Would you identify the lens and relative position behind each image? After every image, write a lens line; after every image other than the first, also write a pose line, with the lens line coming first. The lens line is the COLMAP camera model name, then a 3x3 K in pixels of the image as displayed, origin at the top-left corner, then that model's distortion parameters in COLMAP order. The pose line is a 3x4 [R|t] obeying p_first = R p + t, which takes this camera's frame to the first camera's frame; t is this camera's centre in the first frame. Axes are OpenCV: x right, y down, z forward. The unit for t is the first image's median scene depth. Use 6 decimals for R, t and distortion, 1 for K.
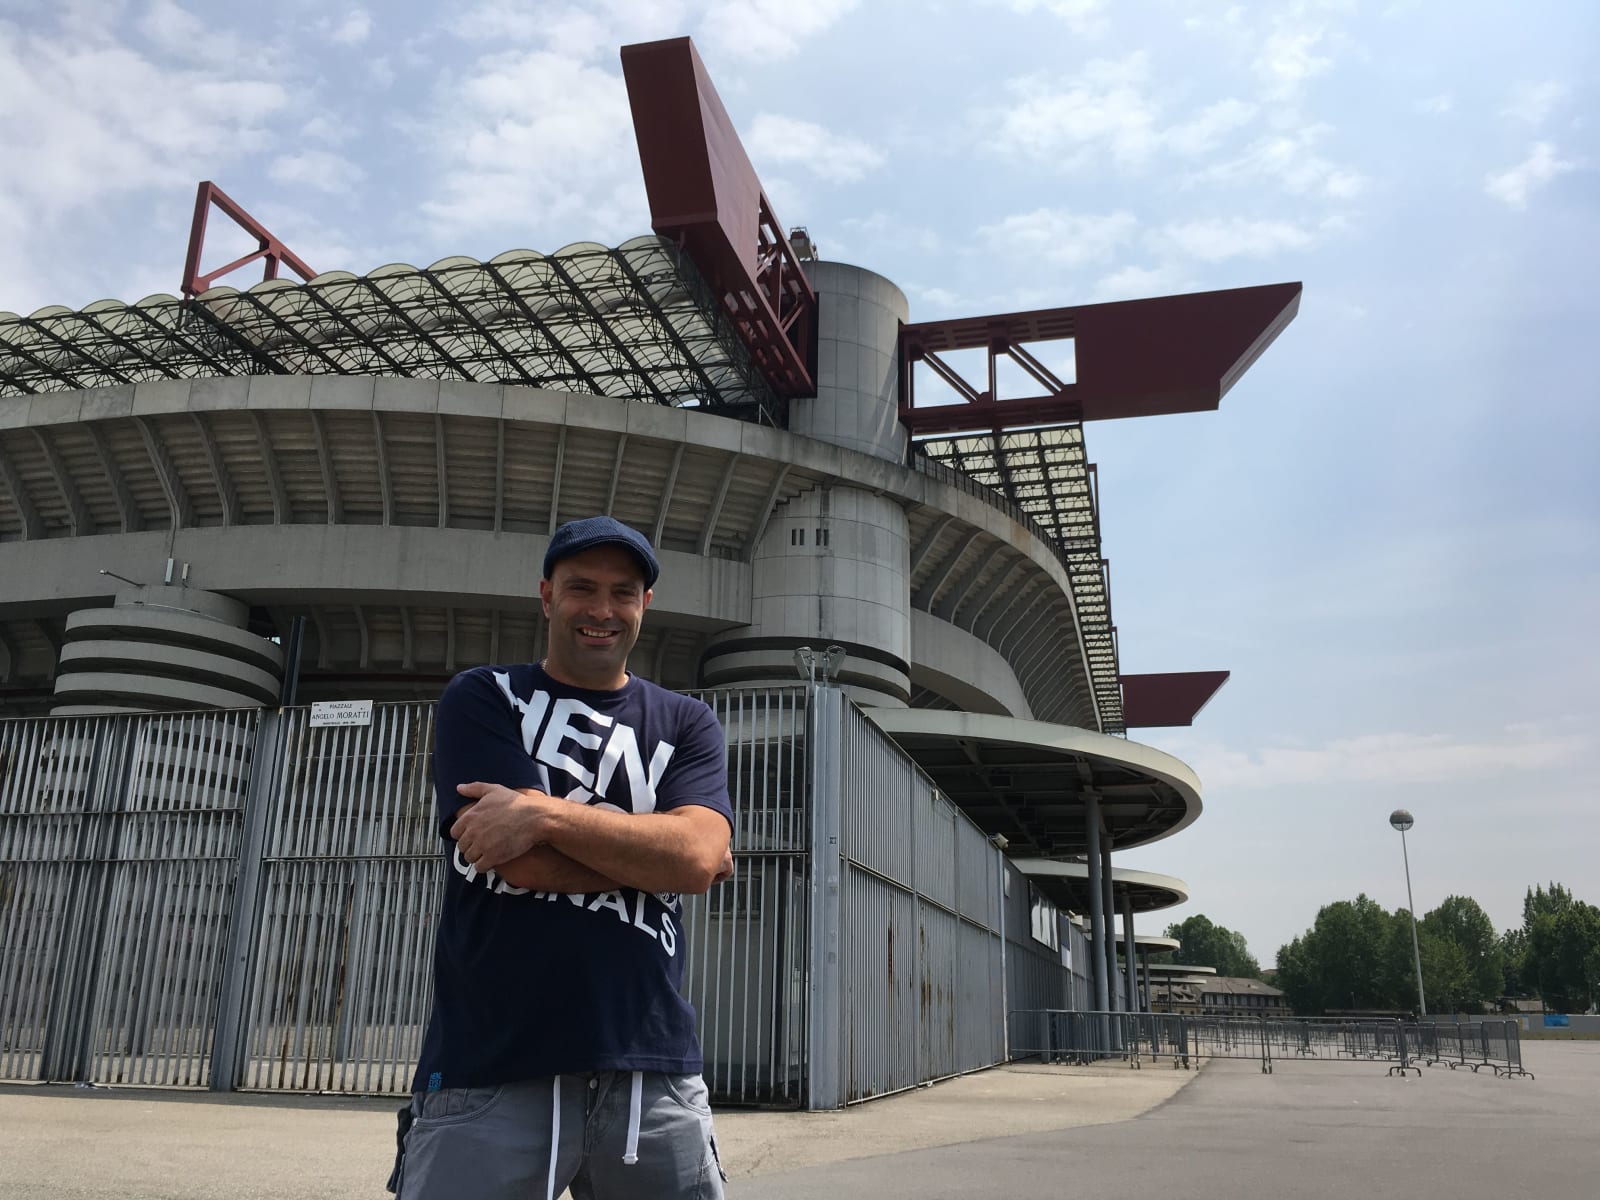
lens RADIAL K [[1382.0, 0, 801.0], [0, 1382.0, 578.8], [0, 0, 1]] dist [0.084241, -0.127313]
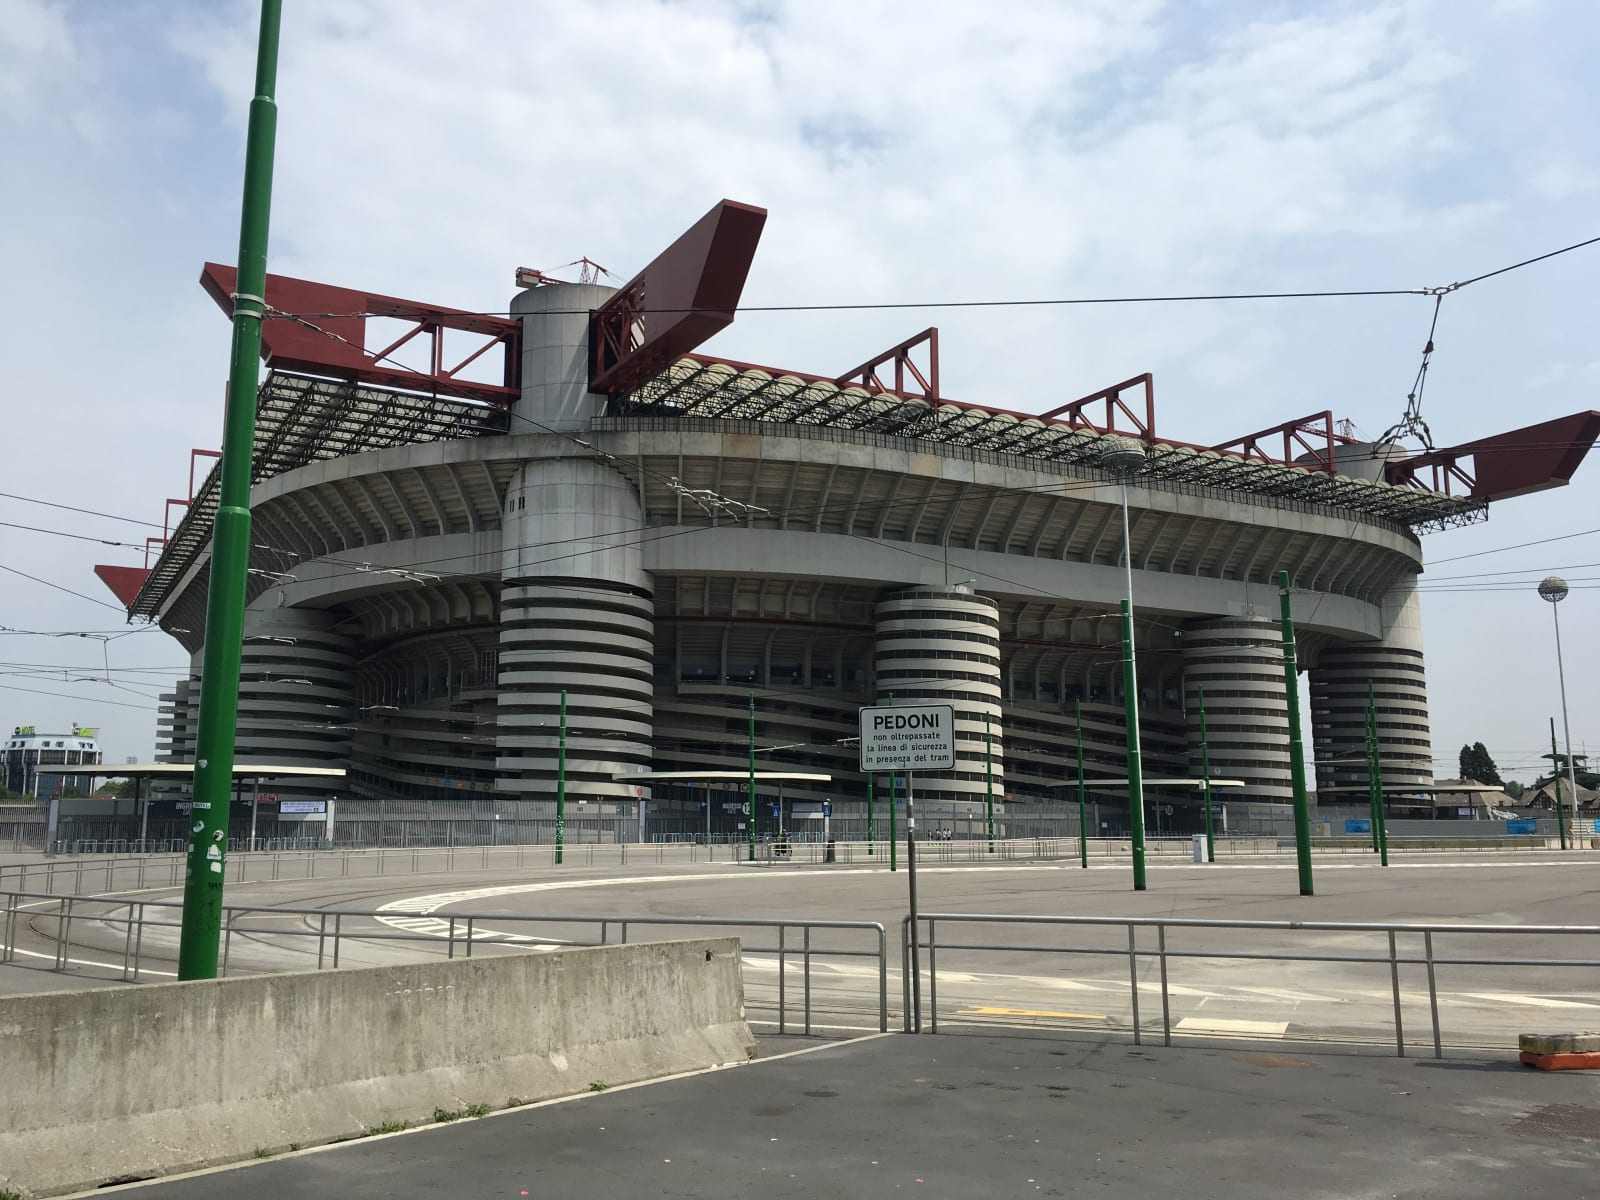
lens RADIAL K [[1393.8, 0, 797.5], [0, 1393.8, 571.0], [0, 0, 1]] dist [0.081200, -0.115549]
pose [[0.693806, -0.146683, -0.705065, 1.228756], [0.237299, 0.970925, 0.031516, 0.059846], [0.679943, -0.189177, 0.708442, 0.185638]]
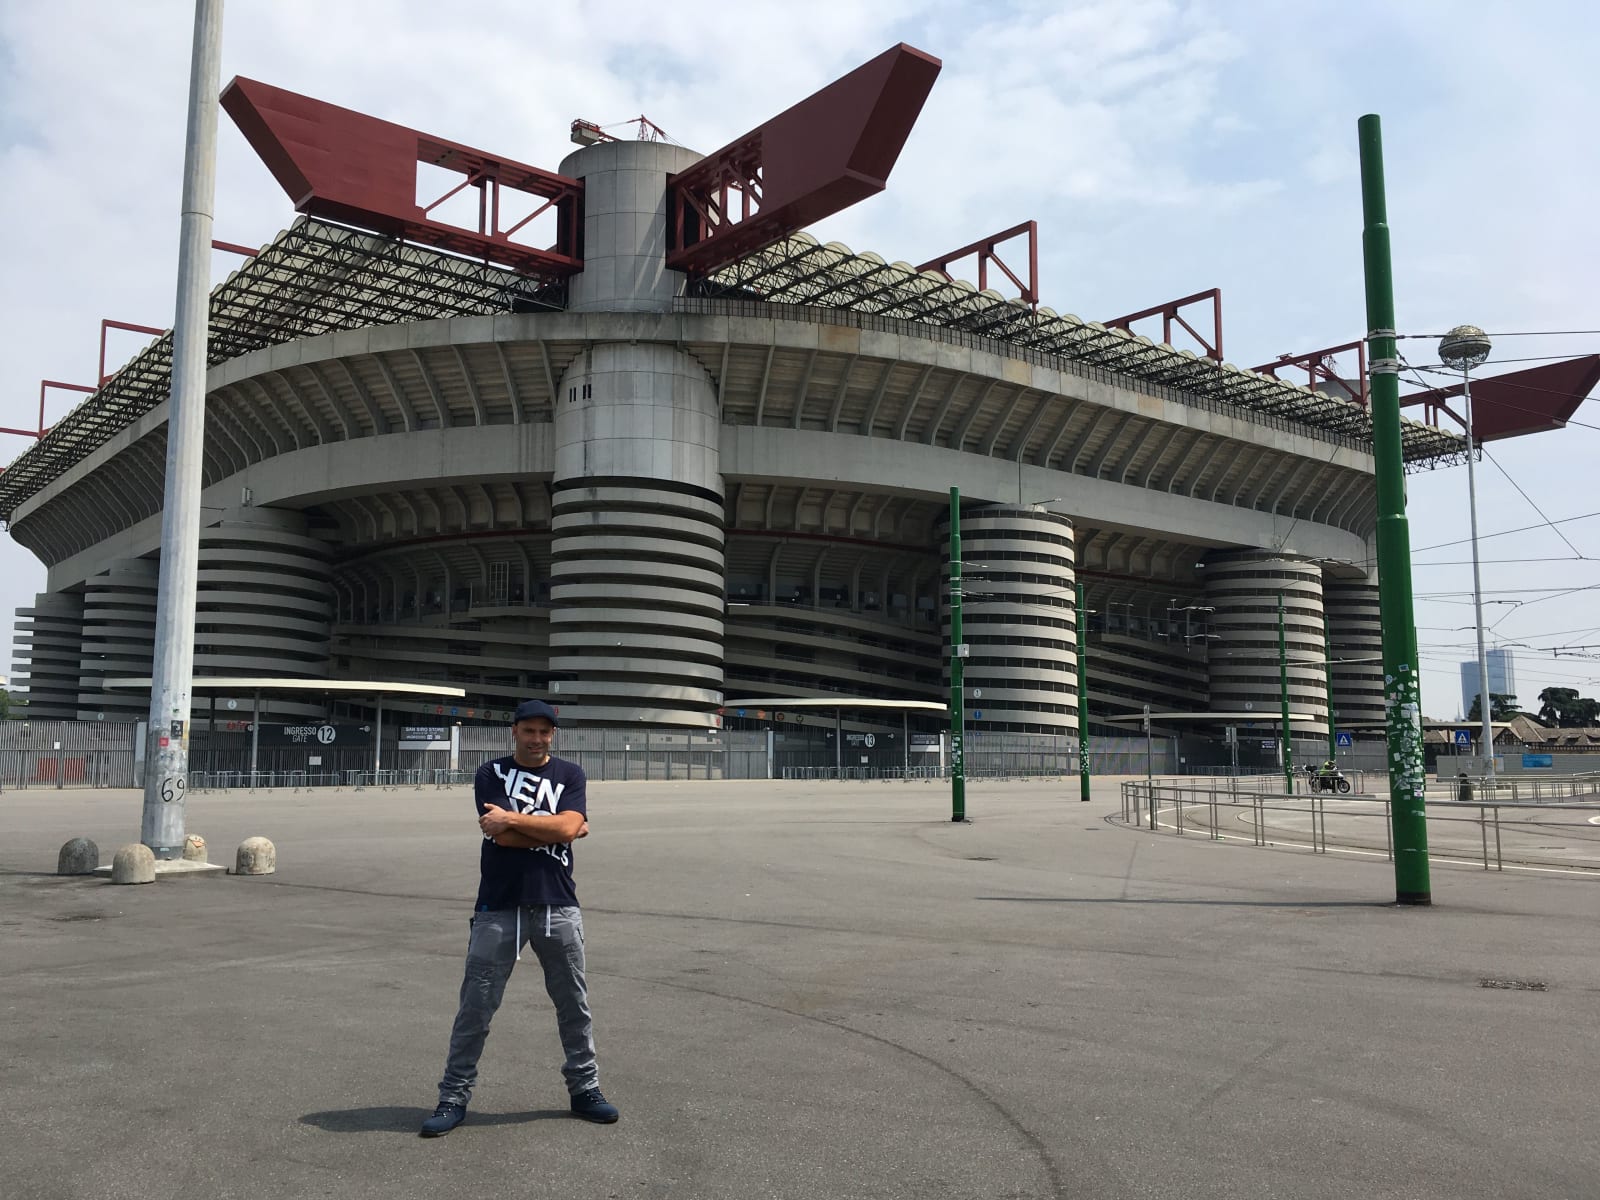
lens RADIAL K [[1371.8, 0, 805.5], [0, 1371.8, 579.1], [0, 0, 1]] dist [0.076298, -0.111907]
pose [[0.805413, -0.093869, -0.585234, 0.889732], [0.197656, 0.973397, 0.115891, 0.028991], [0.558786, -0.209015, 0.802540, 0.106932]]
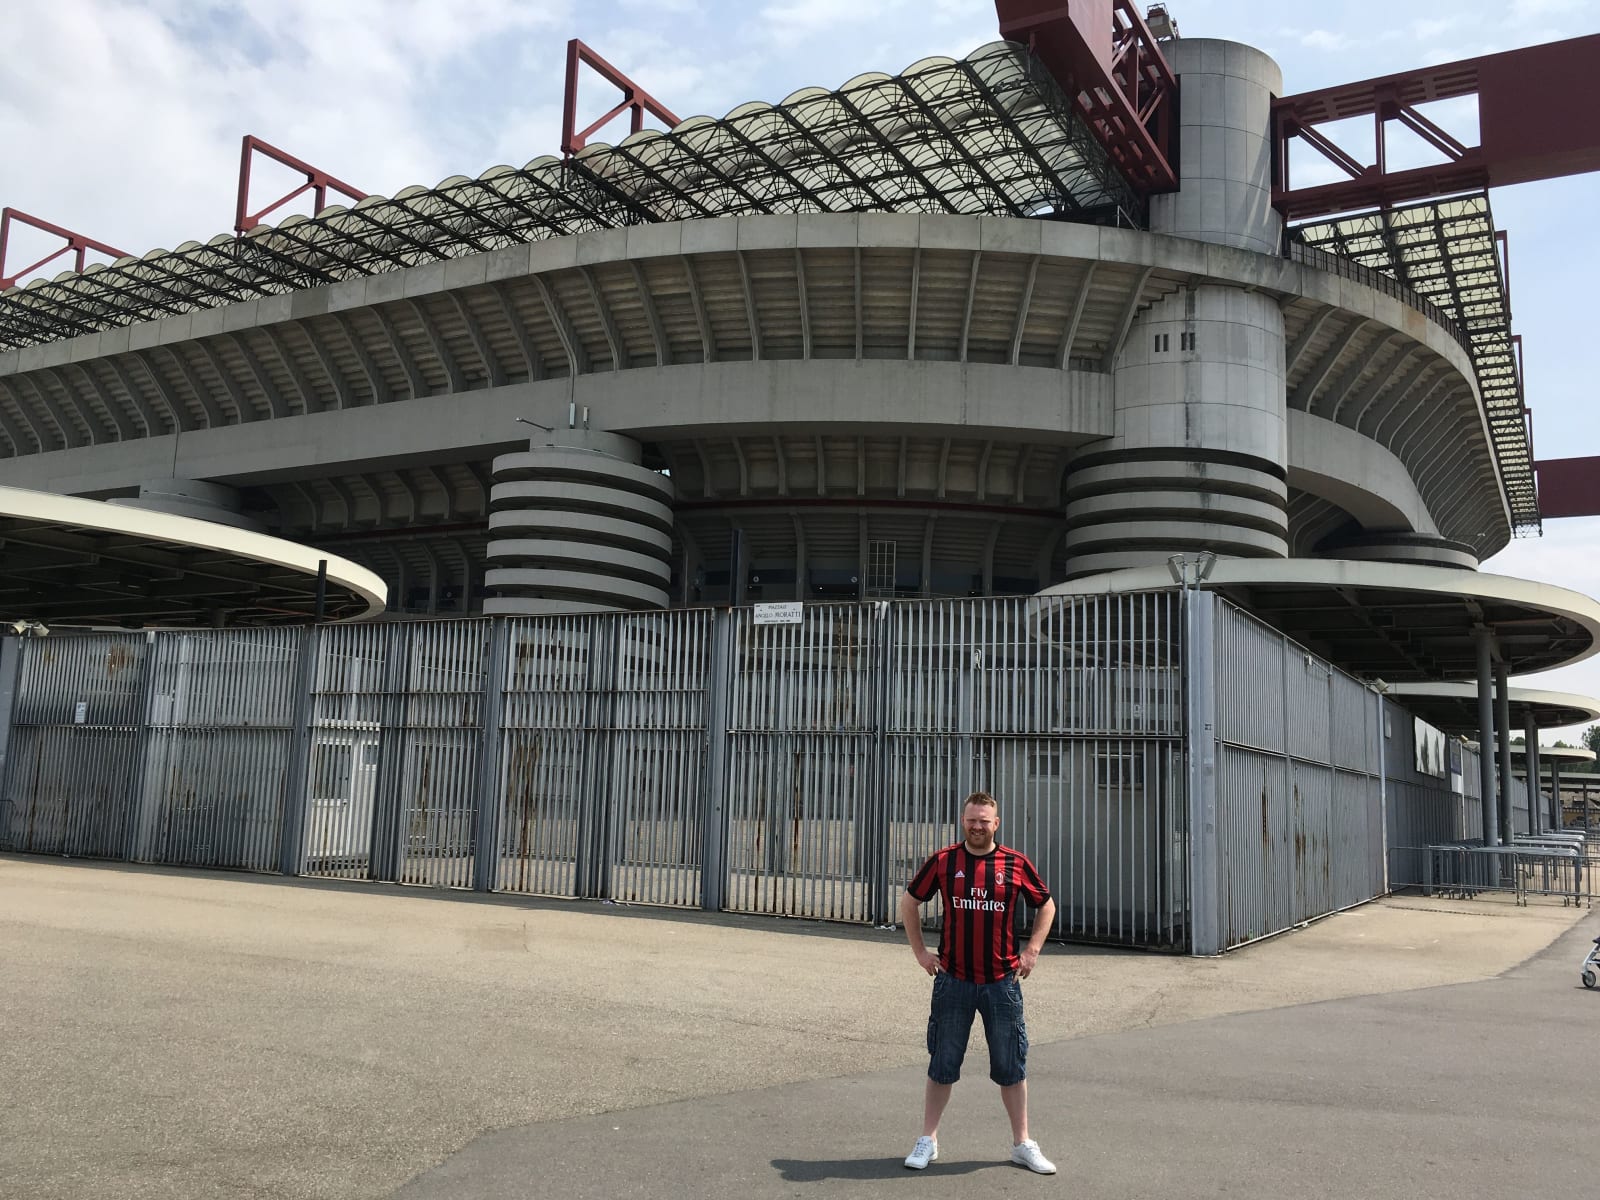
lens RADIAL K [[1393.8, 0, 797.5], [0, 1393.8, 571.0], [0, 0, 1]] dist [0.081200, -0.115549]
pose [[0.966326, -0.023188, -0.256273, -0.000685], [0.058748, 0.989509, 0.131987, -0.017373], [0.250524, -0.142598, 0.957551, -0.025972]]
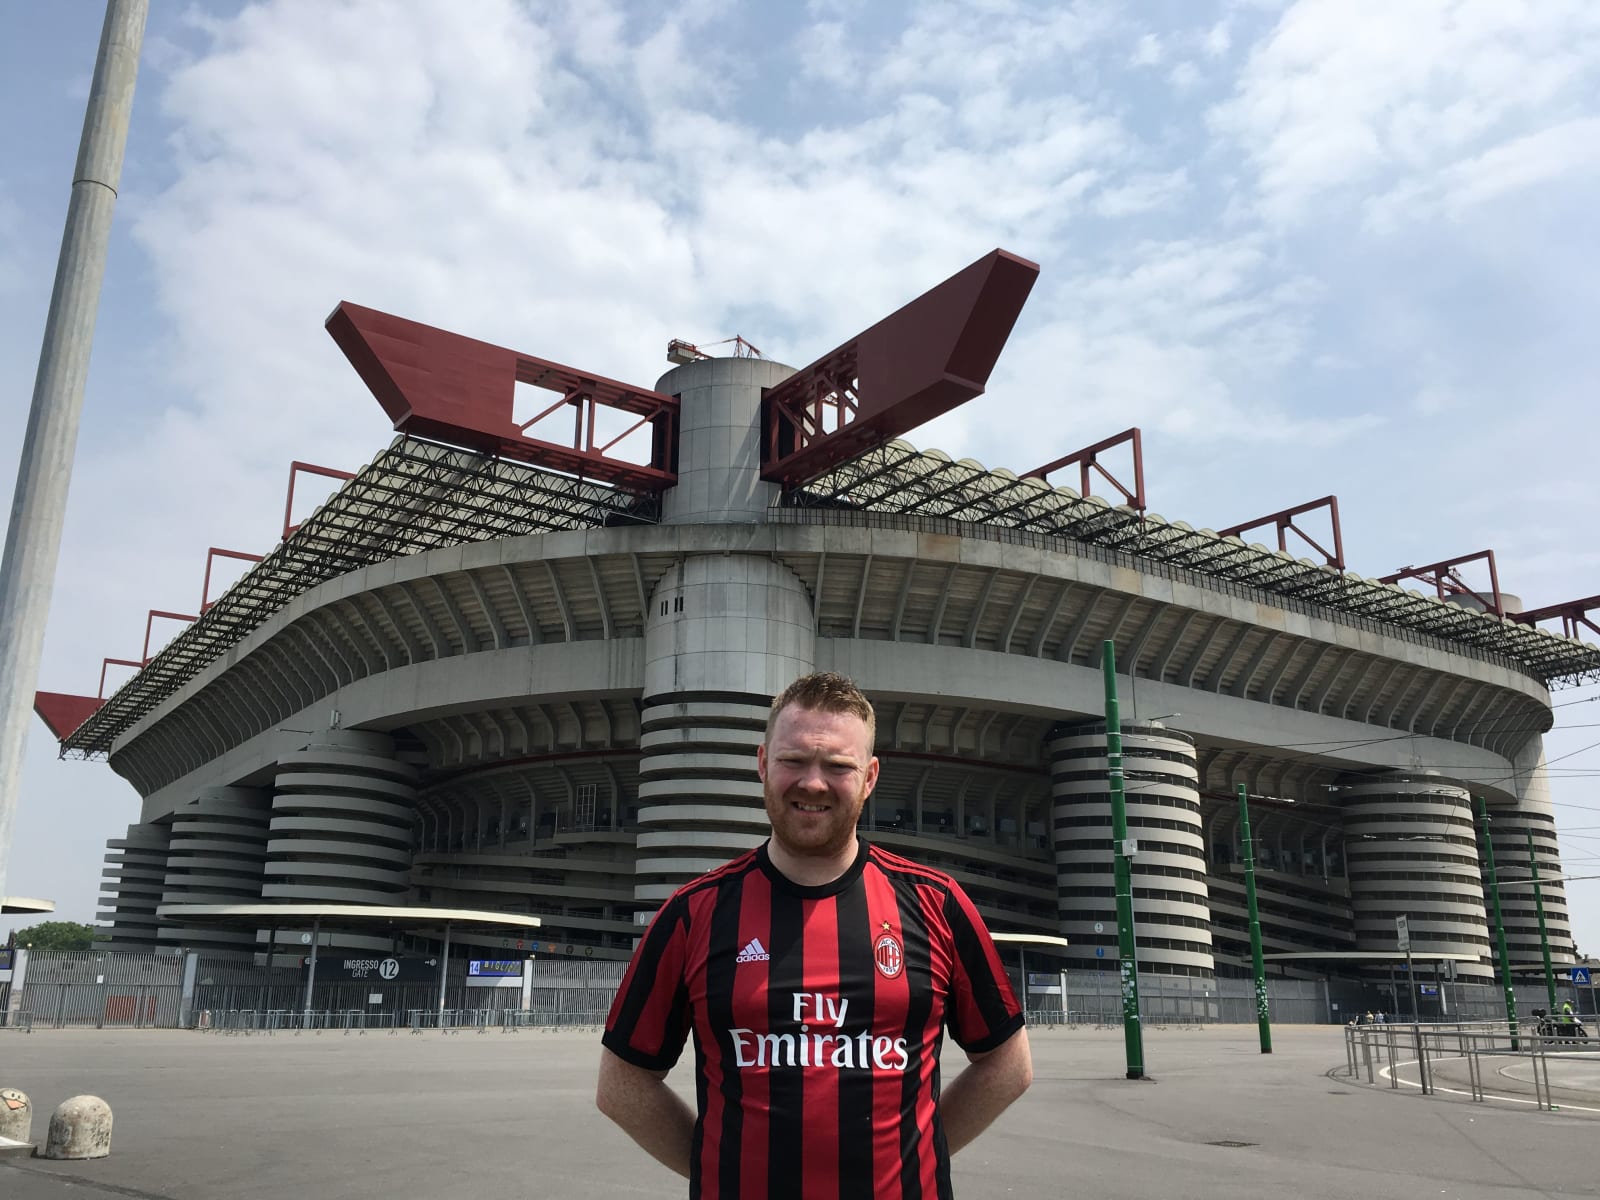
lens RADIAL K [[1376.0, 0, 807.2], [0, 1376.0, 579.0], [0, 0, 1]] dist [0.079780, -0.124205]
pose [[0.763204, -0.200895, -0.614134, 0.850865], [0.207578, 0.976290, -0.061399, 0.044948], [0.611908, -0.080621, 0.786810, 0.150556]]
